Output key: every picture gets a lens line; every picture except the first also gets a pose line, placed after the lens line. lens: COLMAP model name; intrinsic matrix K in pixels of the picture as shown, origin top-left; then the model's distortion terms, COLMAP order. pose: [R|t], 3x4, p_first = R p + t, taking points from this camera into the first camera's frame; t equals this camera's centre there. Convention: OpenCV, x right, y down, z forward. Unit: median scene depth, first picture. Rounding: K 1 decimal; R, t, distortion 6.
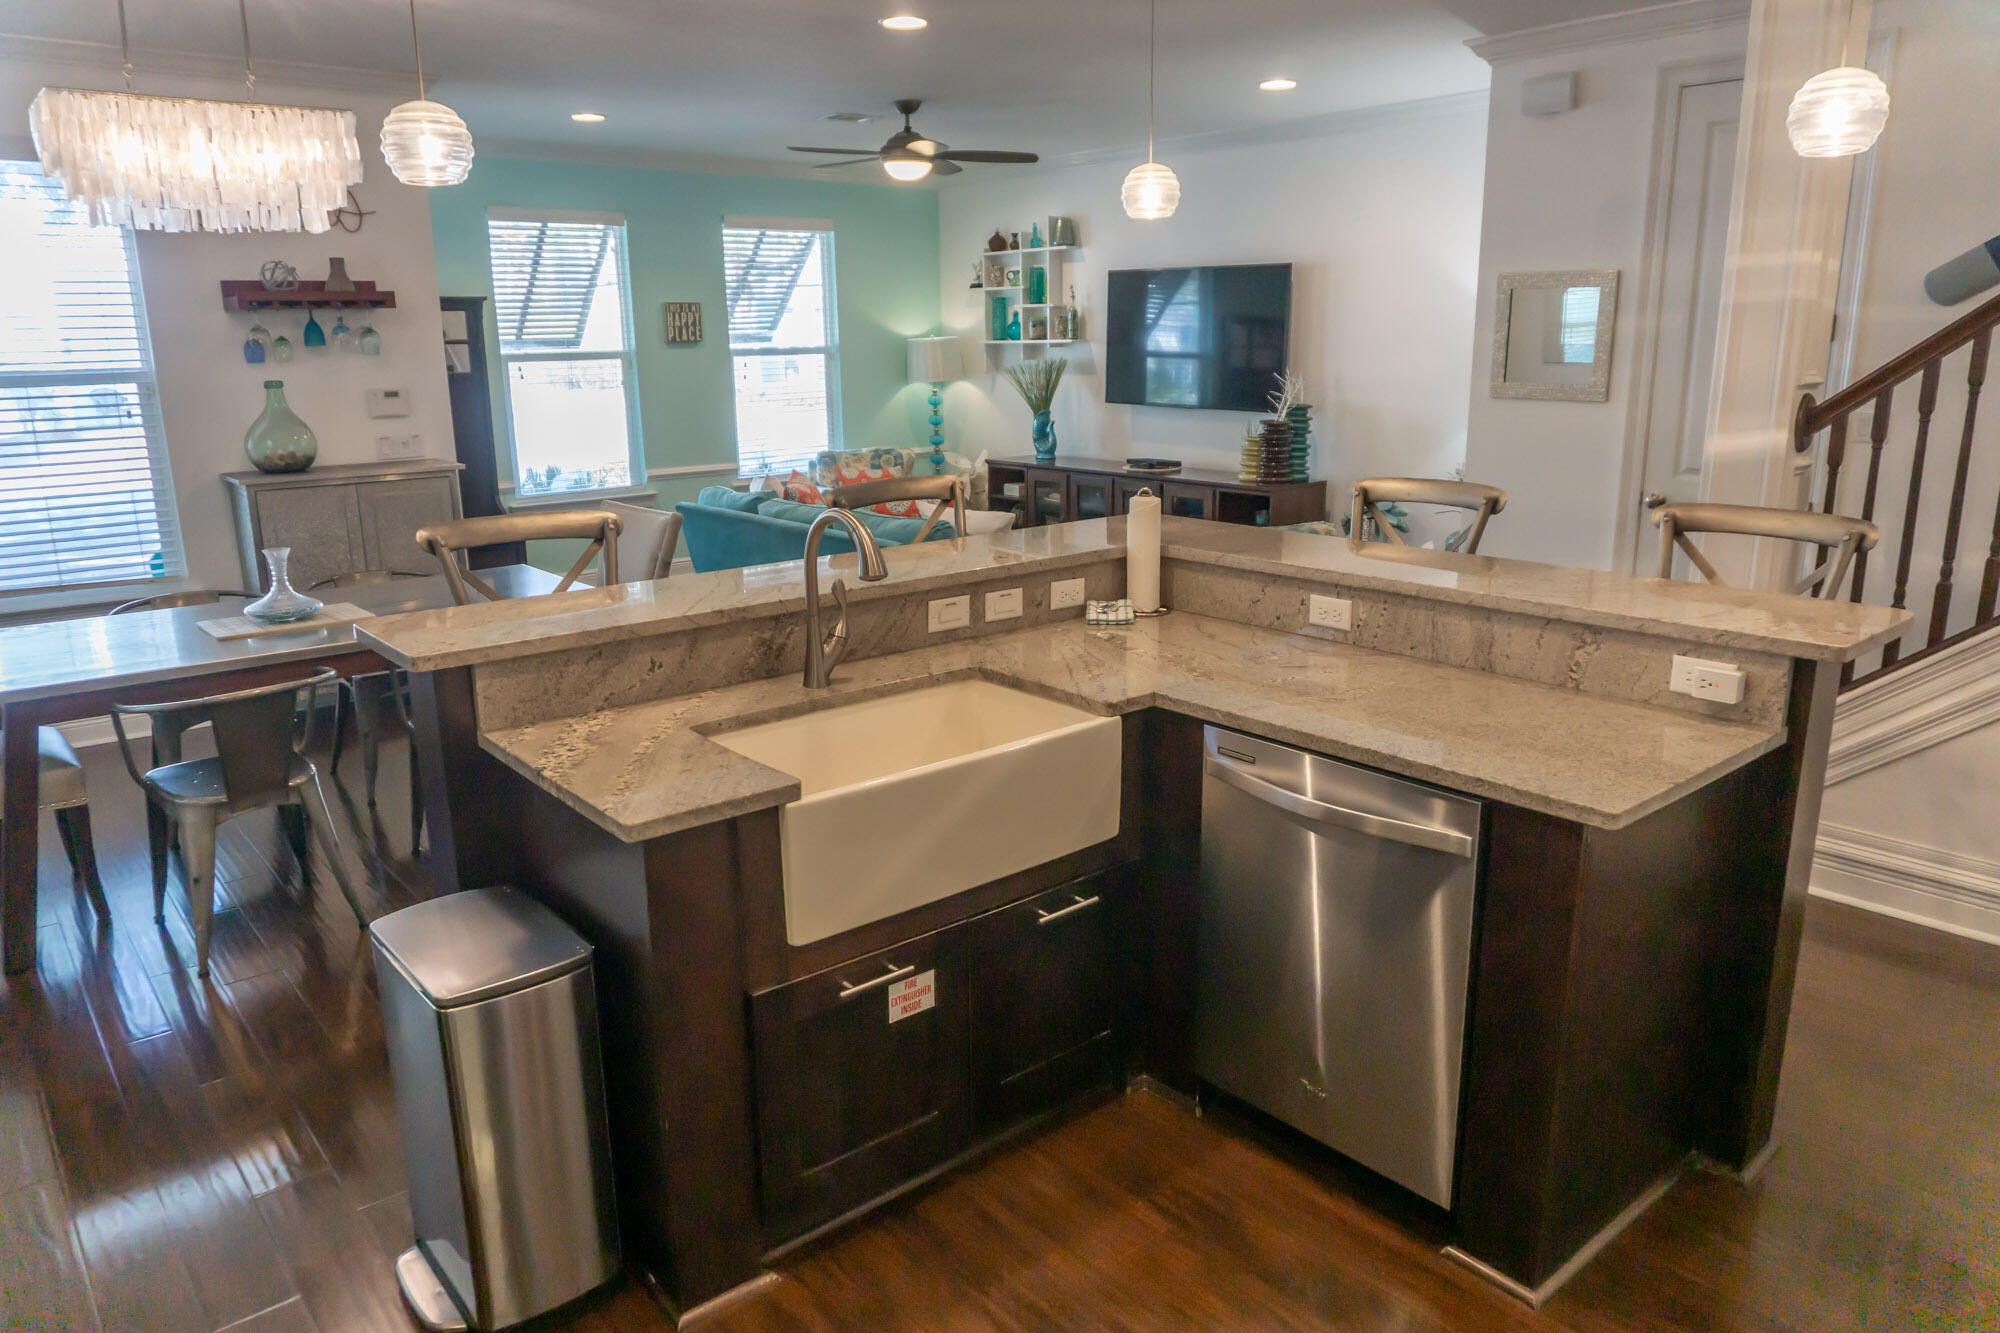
lens RADIAL K [[1333.3, 0, 998.0], [0, 1333.3, 663.5], [0, 0, 1]] dist [-0.018080, -0.006045]
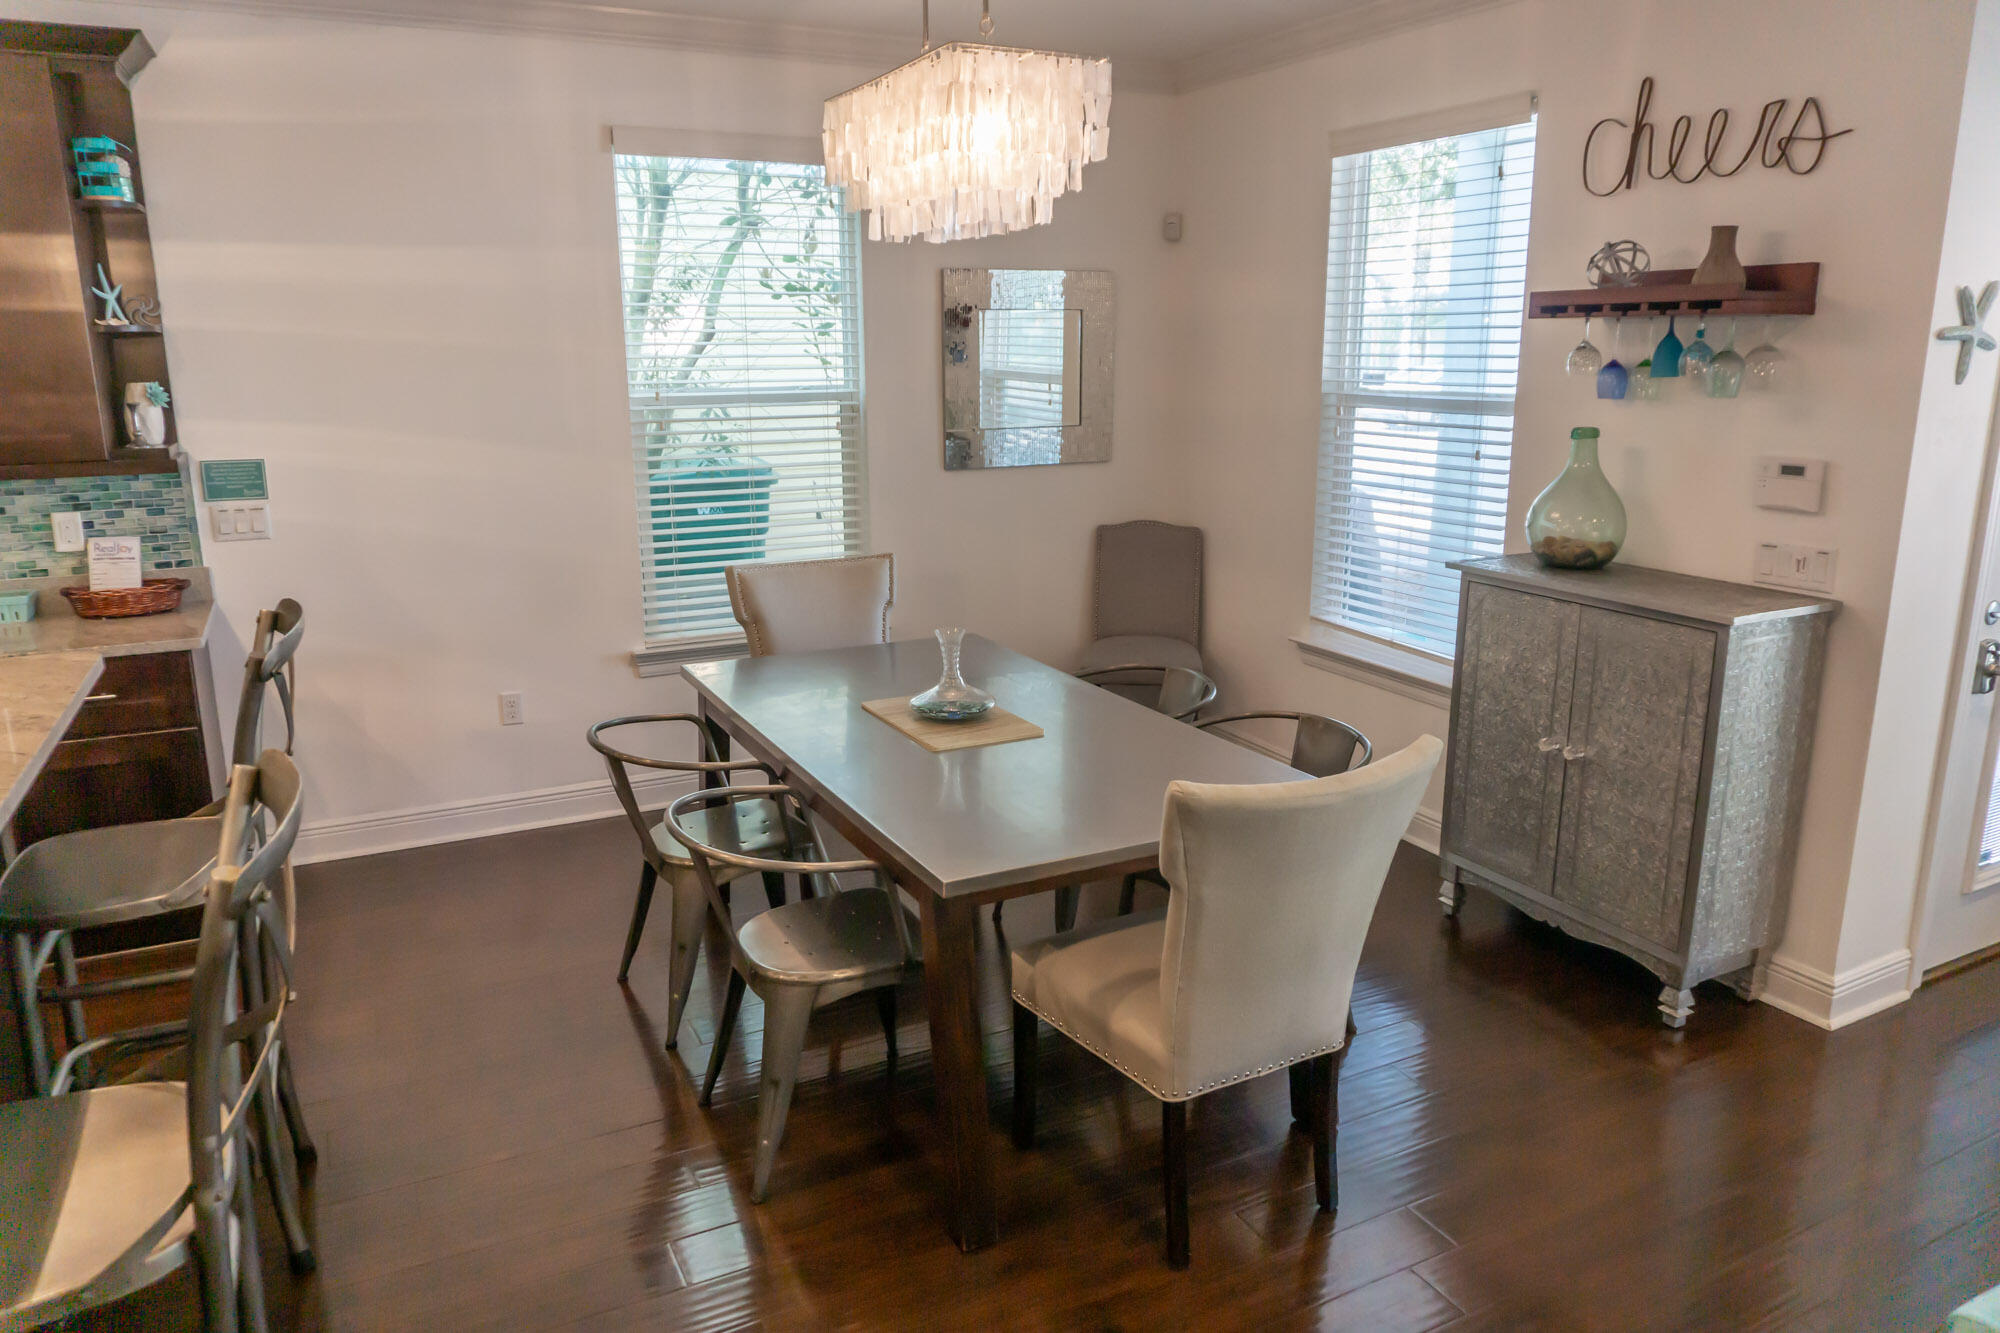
lens RADIAL K [[1333.3, 0, 989.9], [0, 1333.3, 666.3], [0, 0, 1]] dist [-0.018080, -0.006045]
pose [[-0.232478, 0.241482, -0.942147, 0.106852], [-0.226908, 0.928490, 0.293972, -0.151127], [0.945763, 0.282123, -0.161059, 0.566737]]
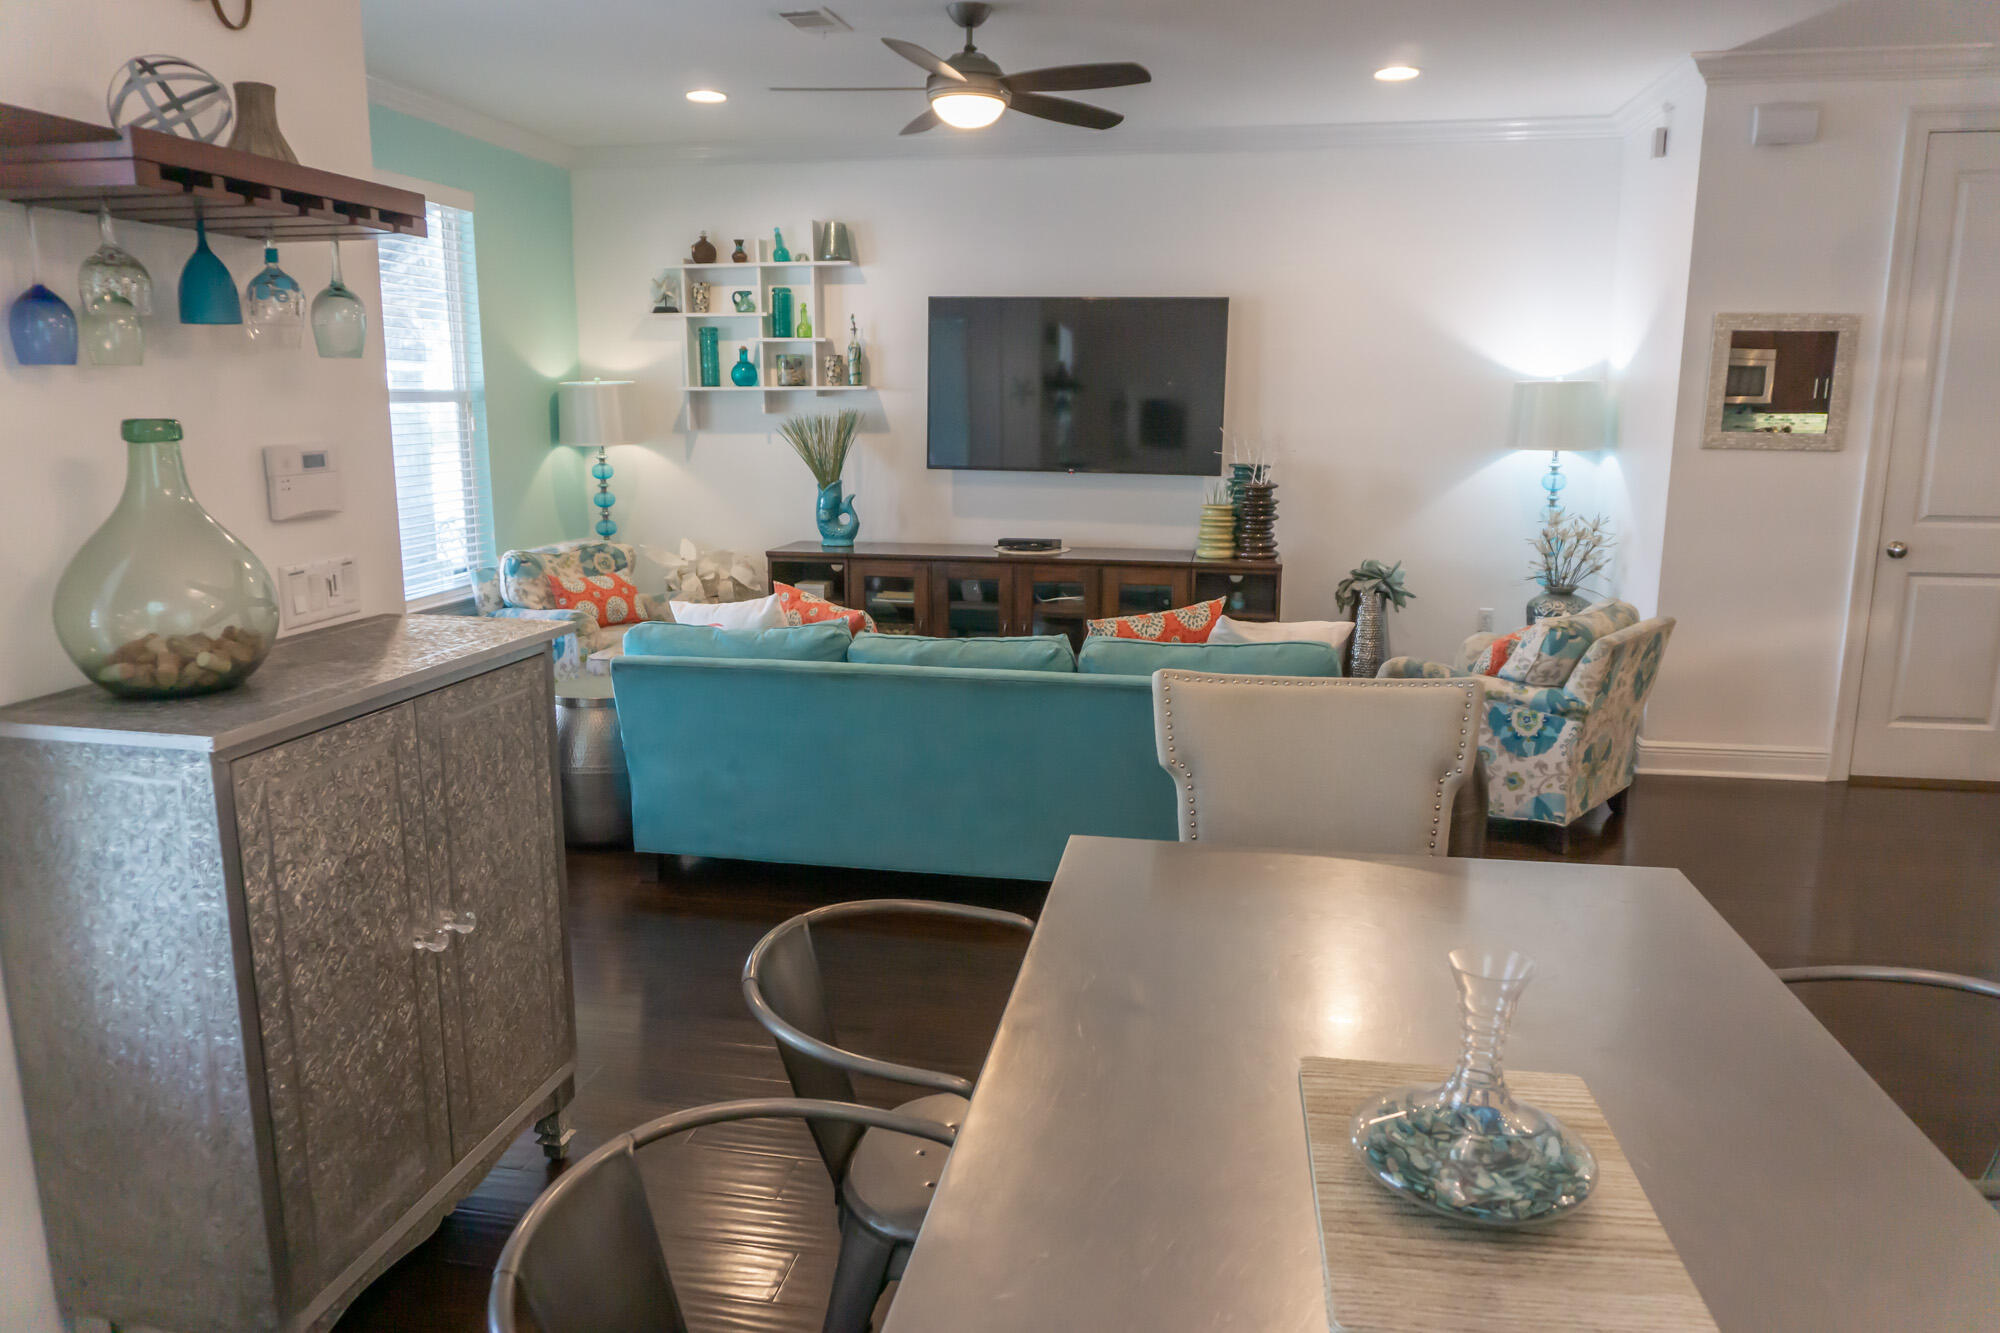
lens RADIAL K [[1333.3, 0, 1003.4], [0, 1333.3, 666.2], [0, 0, 1]] dist [-0.018080, -0.006045]
pose [[0.769971, -0.110007, 0.628525, -0.392776], [0.141861, 0.989886, -0.000533, -0.080479], [-0.622110, 0.089574, 0.777789, 0.406733]]
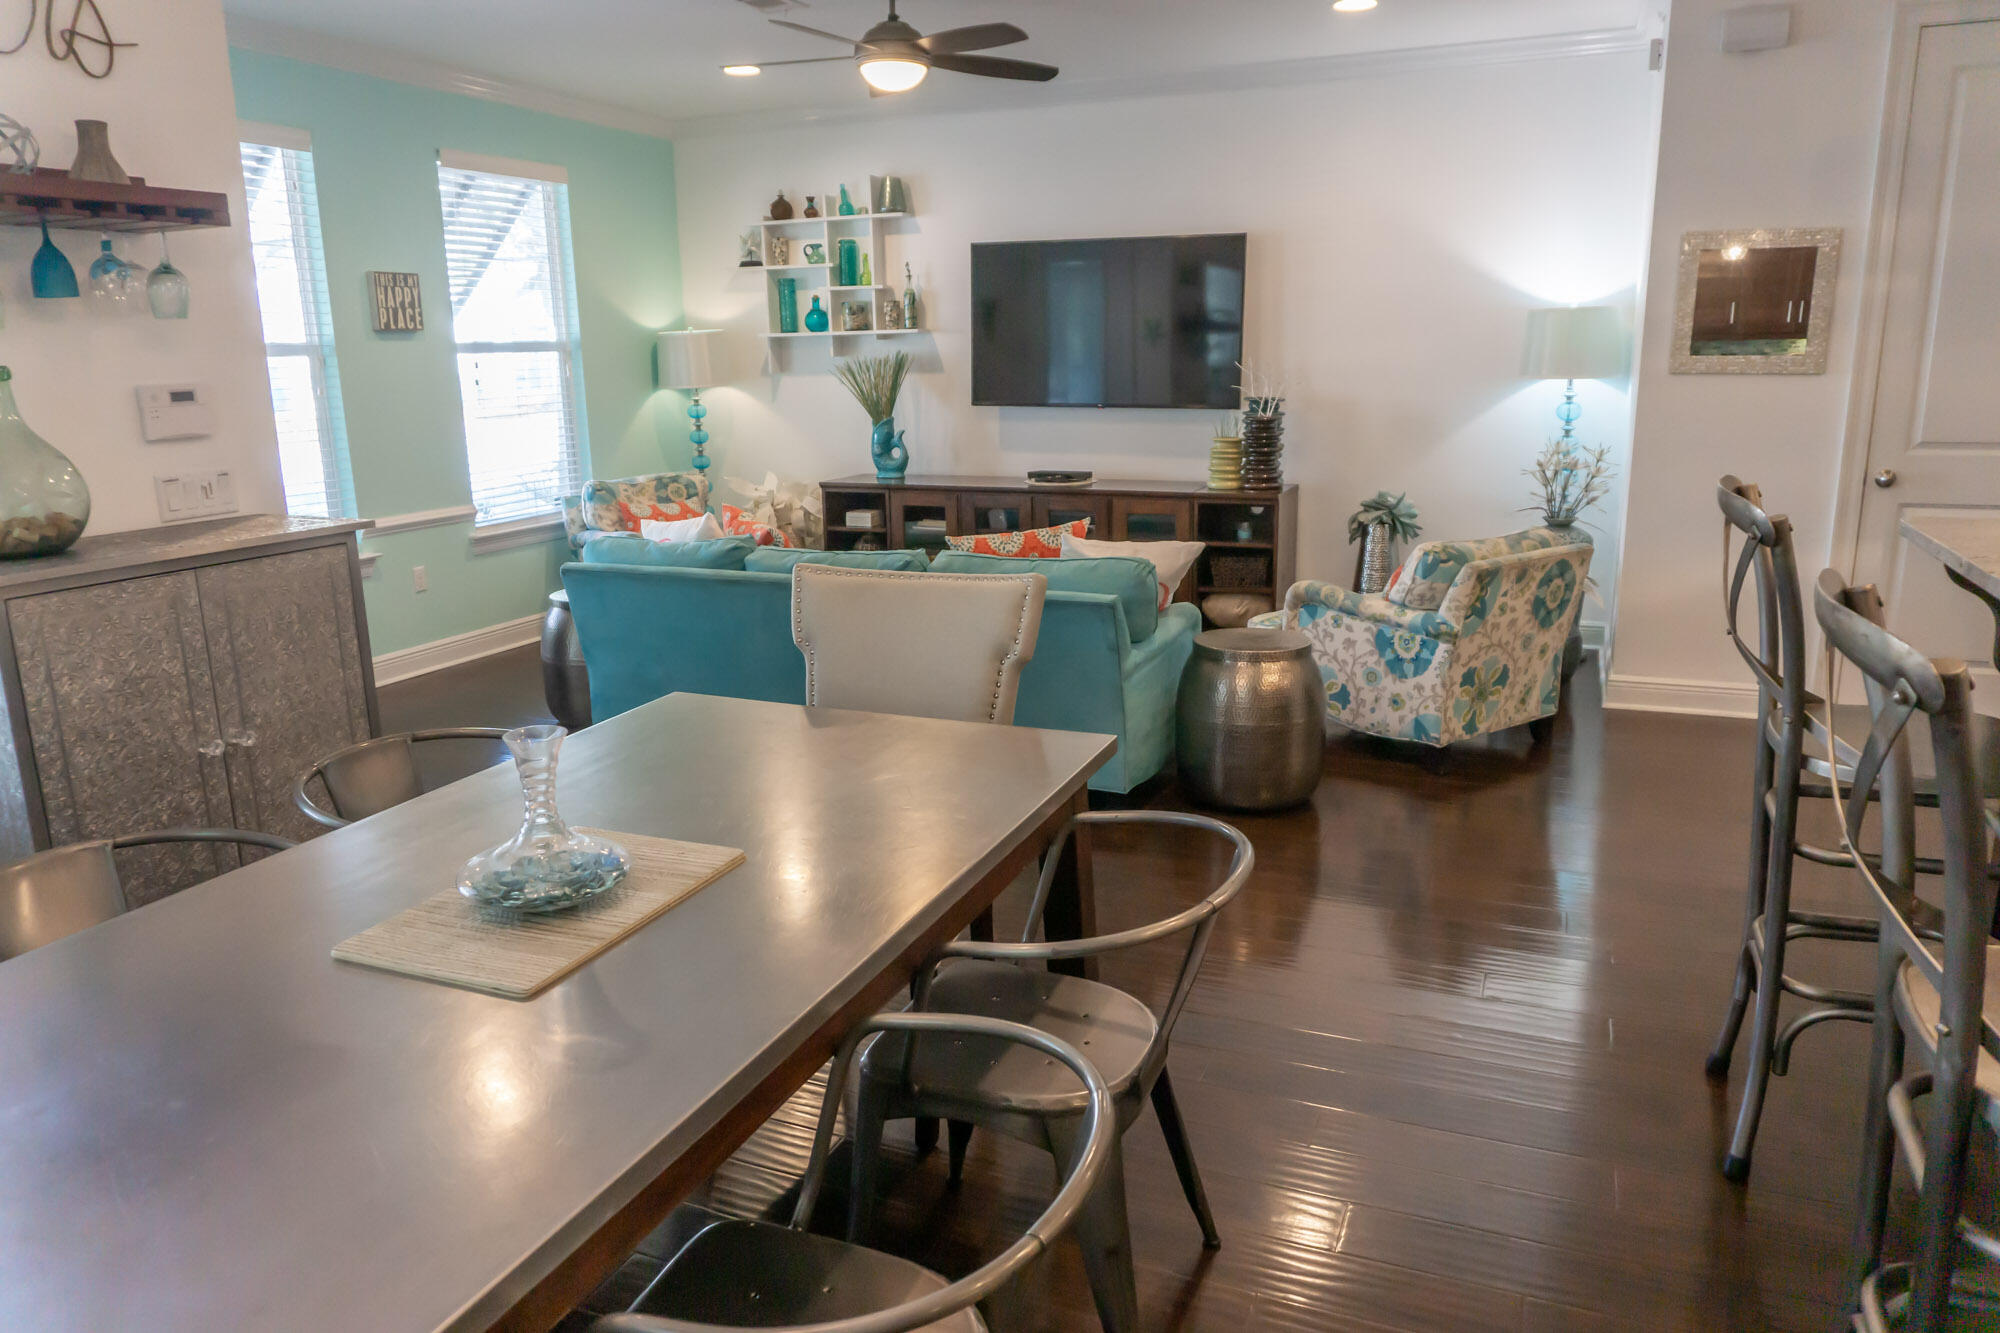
lens RADIAL K [[1333.3, 0, 1002.1], [0, 1333.3, 667.5], [0, 0, 1]] dist [-0.018080, -0.006045]
pose [[0.891570, -0.108692, 0.439647, -0.290563], [0.115331, 0.993258, 0.011677, -0.045645], [-0.437953, 0.040294, 0.898095, 0.276919]]
